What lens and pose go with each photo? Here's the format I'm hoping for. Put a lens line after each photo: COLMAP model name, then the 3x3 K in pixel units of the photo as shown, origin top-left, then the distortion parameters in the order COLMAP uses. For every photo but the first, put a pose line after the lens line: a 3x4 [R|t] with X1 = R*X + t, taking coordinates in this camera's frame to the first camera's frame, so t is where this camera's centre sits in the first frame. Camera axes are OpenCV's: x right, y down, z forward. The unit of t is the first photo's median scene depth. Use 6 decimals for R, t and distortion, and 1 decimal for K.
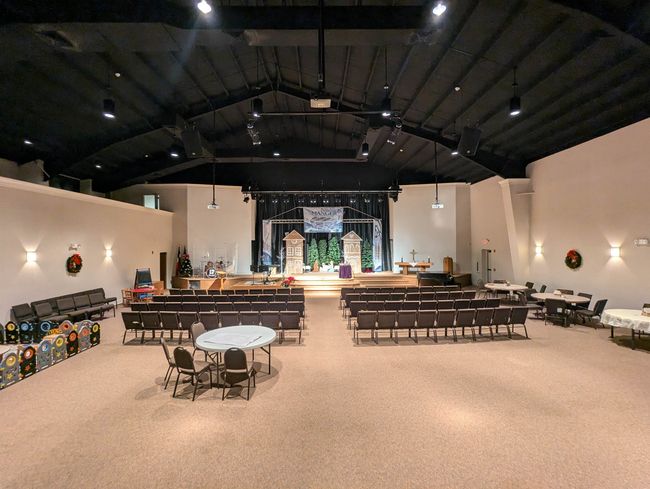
lens RADIAL K [[307.7, 0, 323.5], [0, 307.7, 243.1], [0, 0, 1]] dist [0.000503, -0.001914]
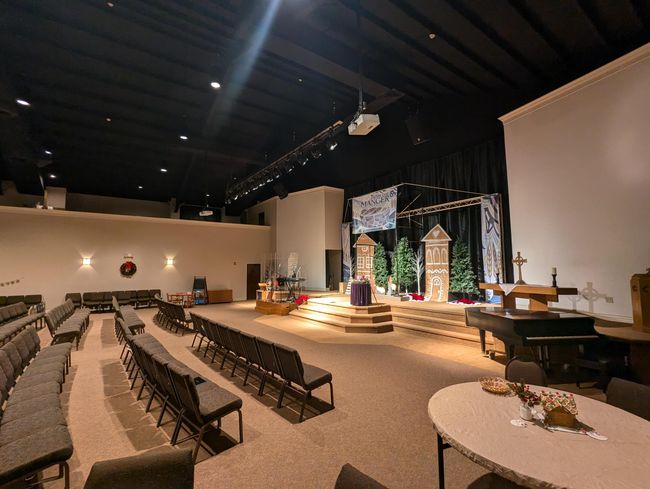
lens RADIAL K [[307.7, 0, 323.5], [0, 307.7, 243.1], [0, 0, 1]] dist [0.000503, -0.001914]
pose [[0.570601, -0.064956, -0.818655, 0.603078], [0.007057, 0.997218, -0.074206, 0.047672], [0.821197, 0.036565, 0.569472, 0.715667]]
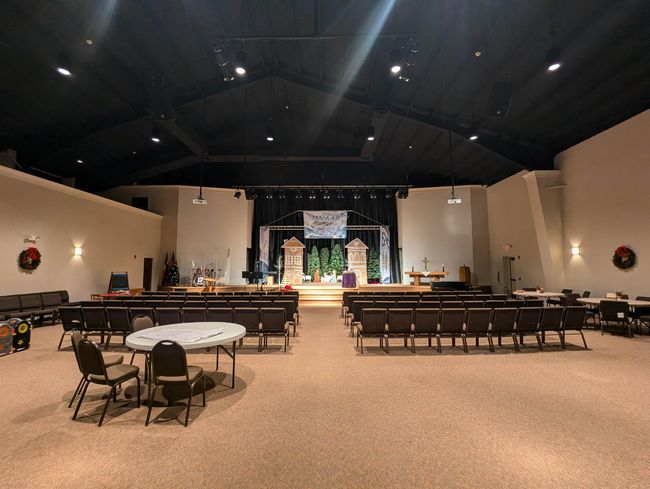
lens RADIAL K [[307.7, 0, 323.5], [0, 307.7, 243.1], [0, 0, 1]] dist [0.000503, -0.001914]
pose [[0.999783, 0.004666, -0.020305, 0.017038], [-0.006234, 0.996947, -0.077832, 0.065361], [0.019880, 0.077942, 0.996760, 0.124020]]
